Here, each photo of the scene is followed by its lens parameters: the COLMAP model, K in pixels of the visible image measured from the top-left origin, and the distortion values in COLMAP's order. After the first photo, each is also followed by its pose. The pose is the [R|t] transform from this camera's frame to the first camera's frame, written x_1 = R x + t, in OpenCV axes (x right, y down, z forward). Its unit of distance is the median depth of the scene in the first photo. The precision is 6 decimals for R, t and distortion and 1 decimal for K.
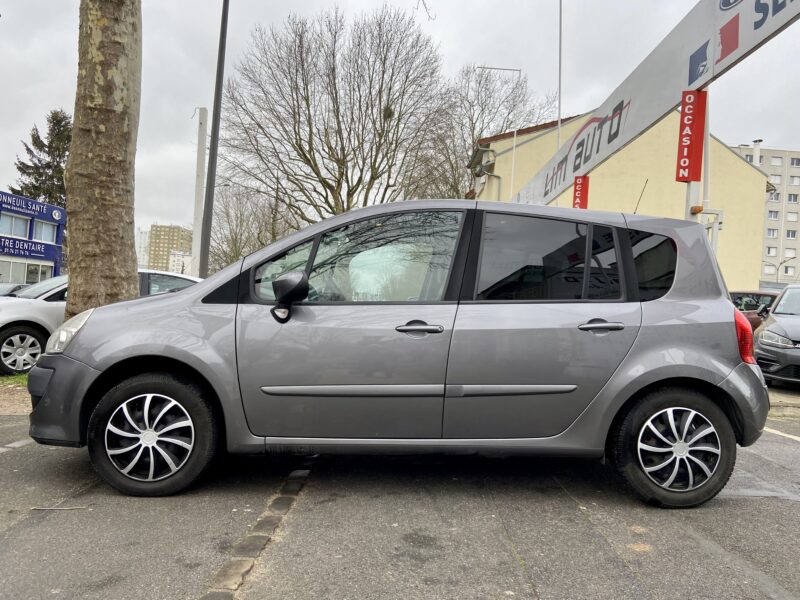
lens RADIAL K [[600.9, 0, 397.4], [0, 600.9, 300.8], [0, 0, 1]] dist [0.079160, -0.094849]
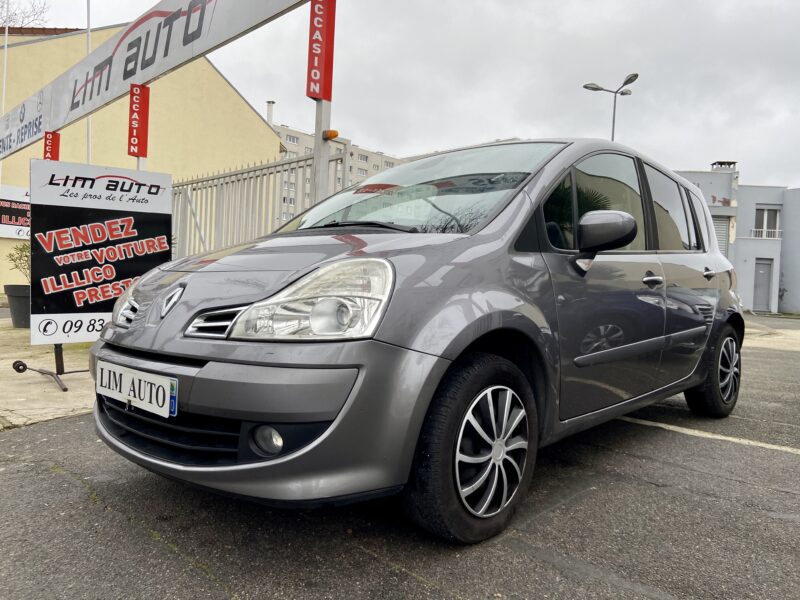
lens RADIAL K [[600.9, 0, 400.1], [0, 600.9, 297.9], [0, 0, 1]] dist [0.079160, -0.094849]
pose [[0.693859, -0.009483, 0.720048, -0.019755], [-0.025329, 0.998973, 0.037564, 0.021693], [-0.719665, -0.044302, 0.692907, 0.215592]]
